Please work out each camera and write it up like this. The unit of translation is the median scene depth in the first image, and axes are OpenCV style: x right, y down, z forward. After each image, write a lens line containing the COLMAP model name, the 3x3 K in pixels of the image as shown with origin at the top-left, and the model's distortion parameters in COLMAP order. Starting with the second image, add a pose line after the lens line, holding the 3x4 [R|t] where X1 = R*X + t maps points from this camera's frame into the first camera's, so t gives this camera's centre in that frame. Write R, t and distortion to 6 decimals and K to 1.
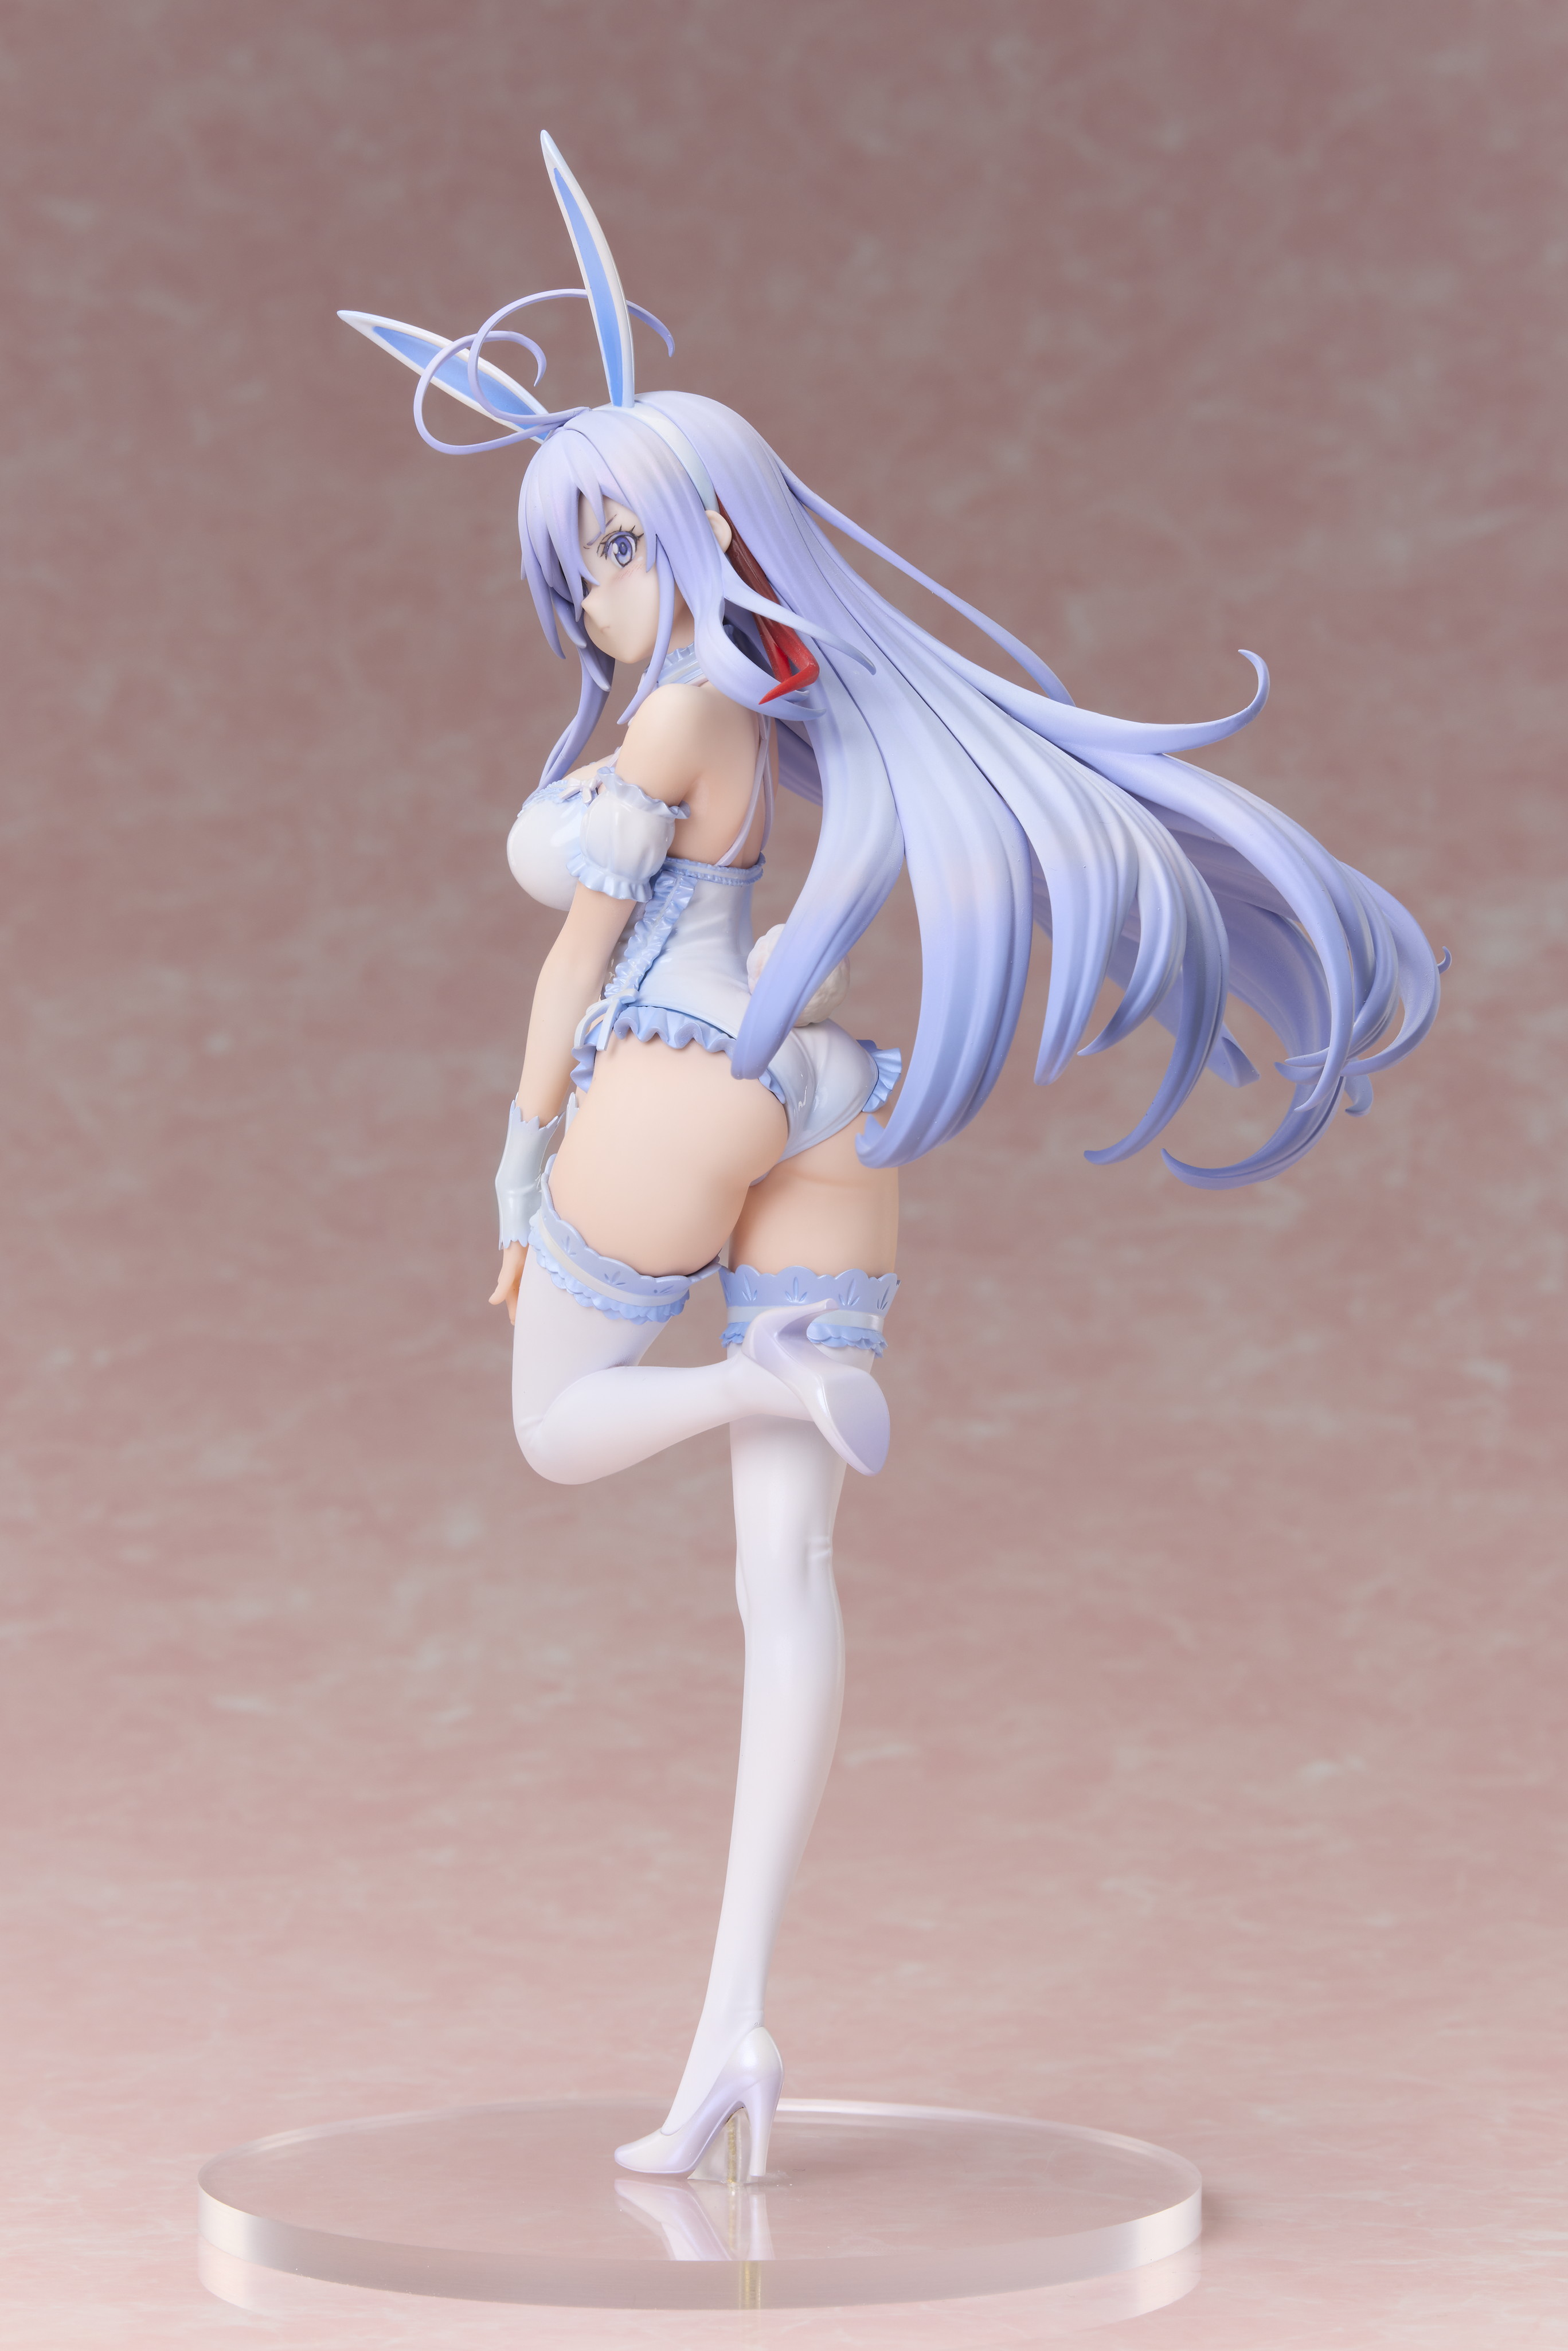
lens RADIAL K [[6524.4, 0, 784.0], [0, 6524.4, 1175.5], [0, 0, 1]] dist [0.042283, -1.146154]
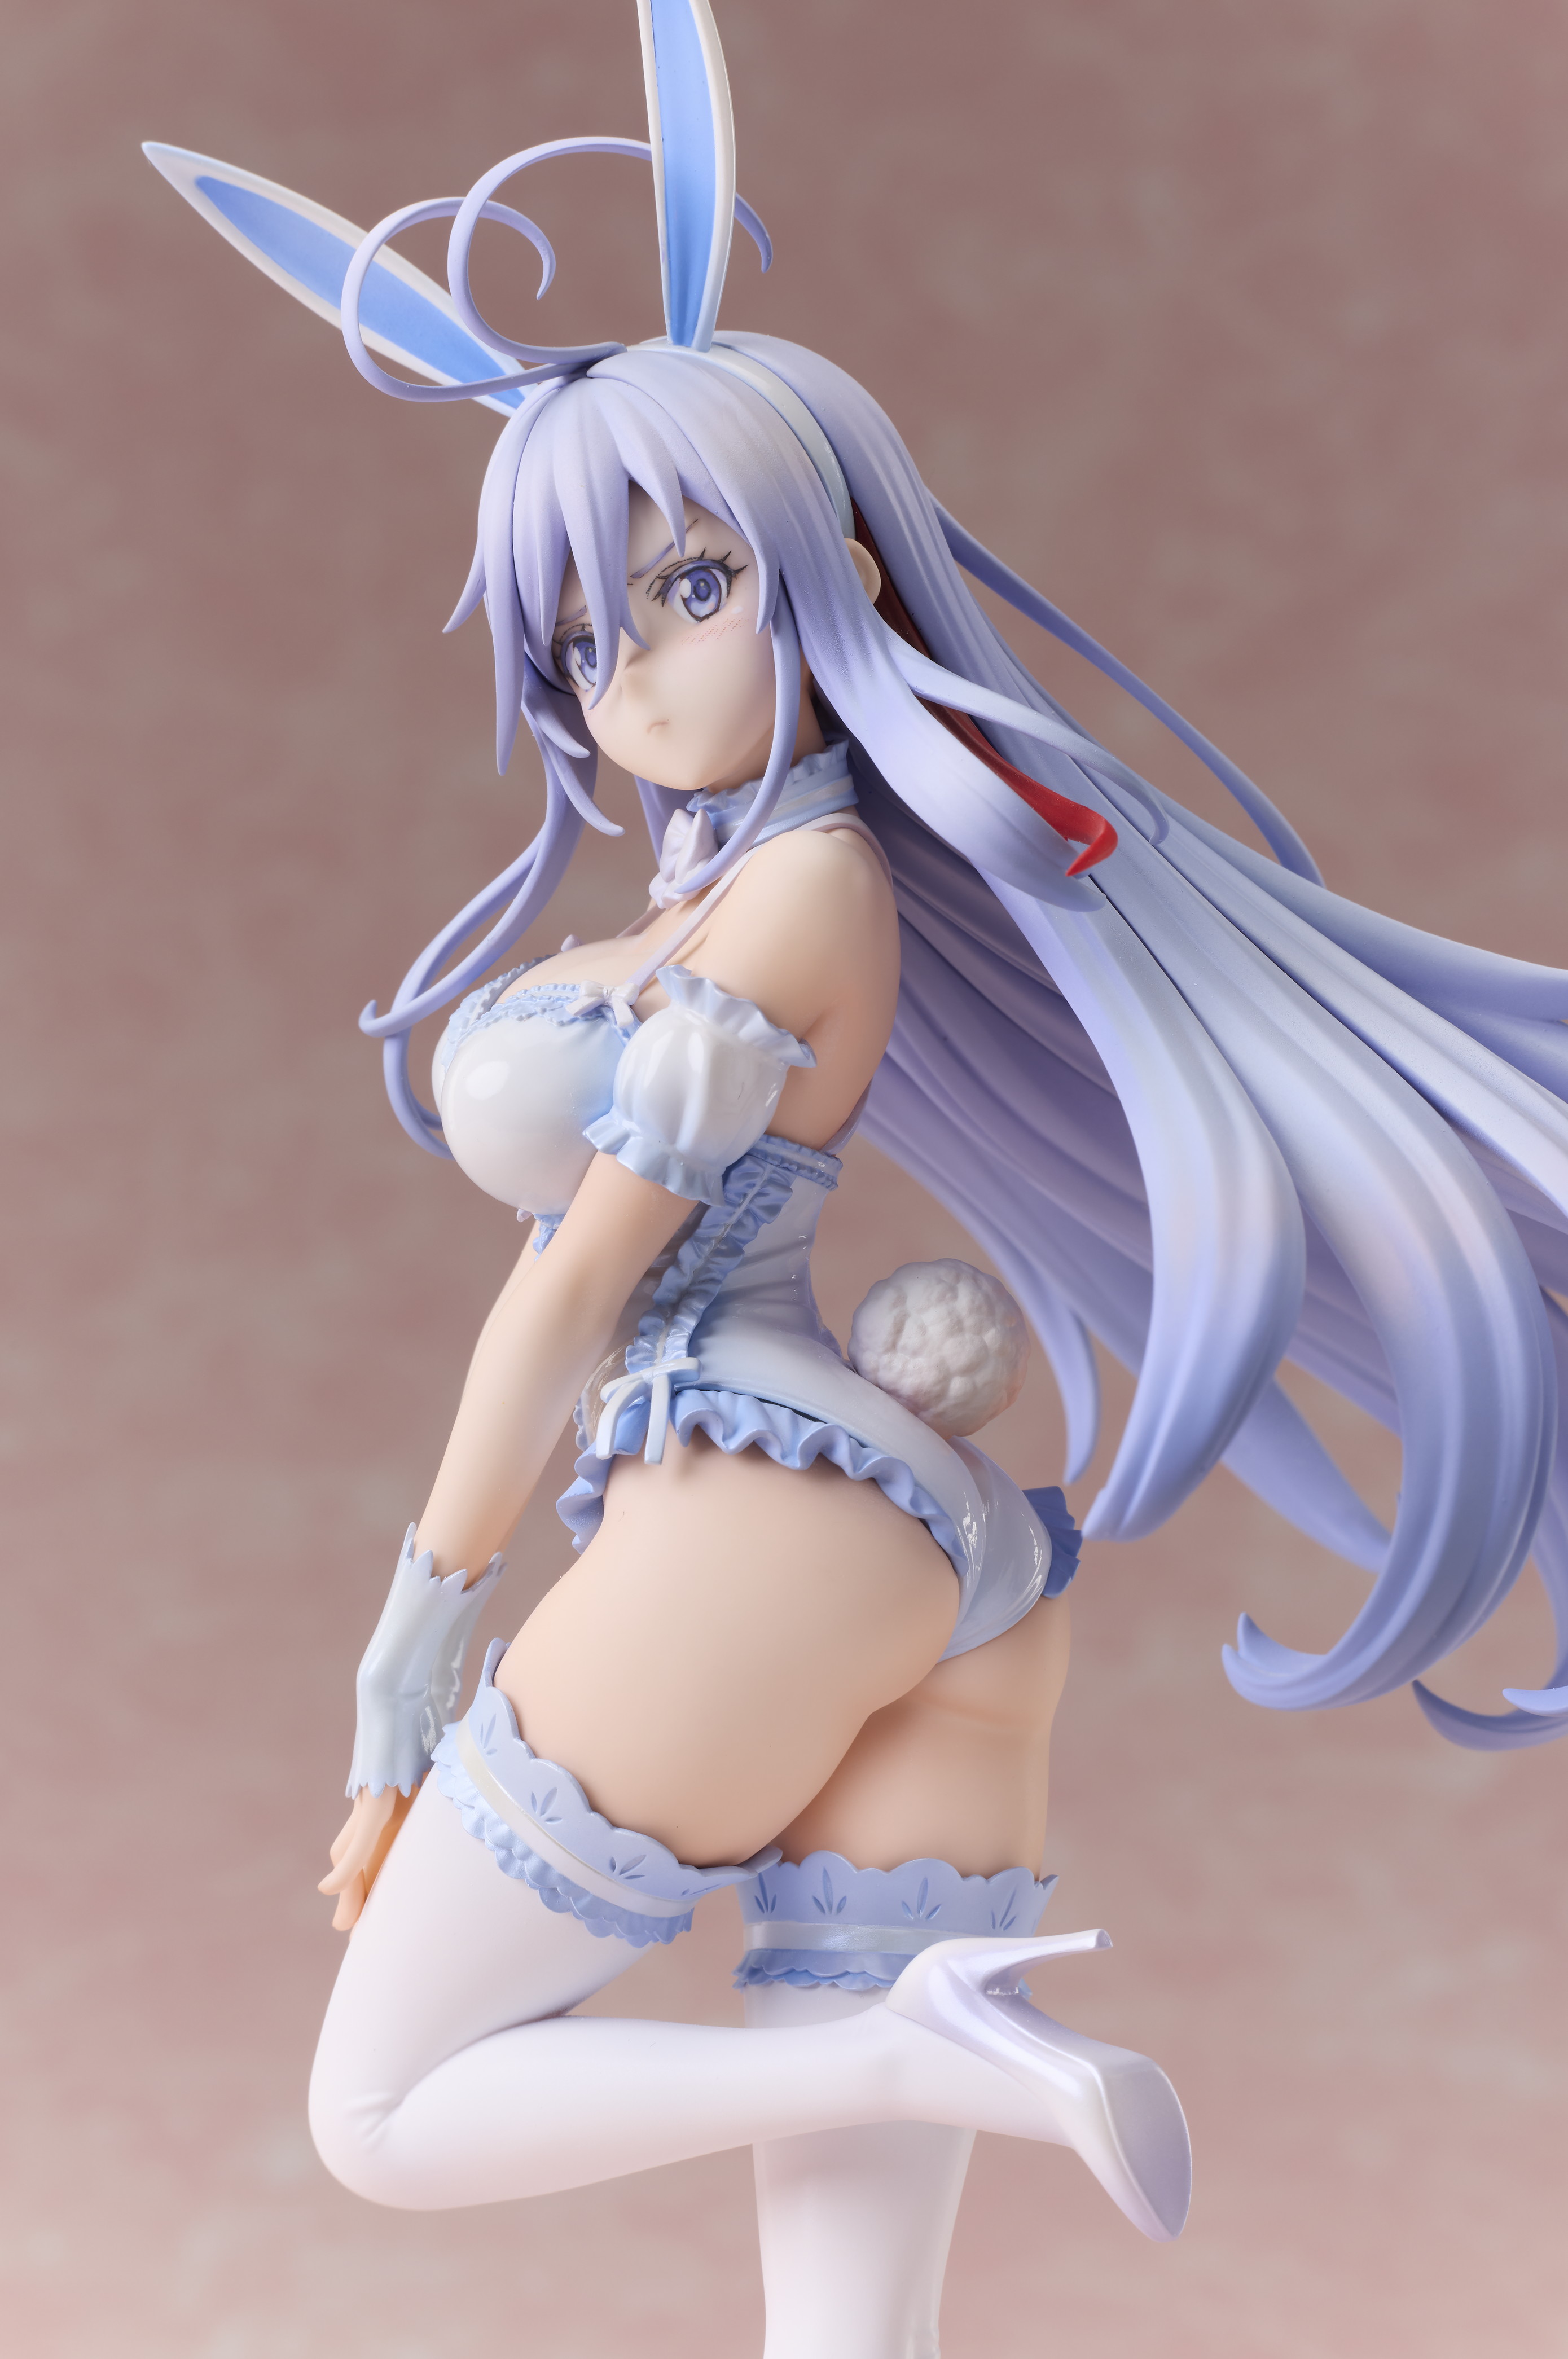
lens RADIAL K [[7422.7, 0, 784.0], [0, 7422.7, 1179.5], [0, 0, 1]] dist [0.115891, 0.541829]
pose [[0.997756, 0.066458, 0.008138, -0.009592], [-0.065823, 0.995874, -0.062466, -0.002991], [-0.012256, 0.061790, 0.998014, 0.187157]]
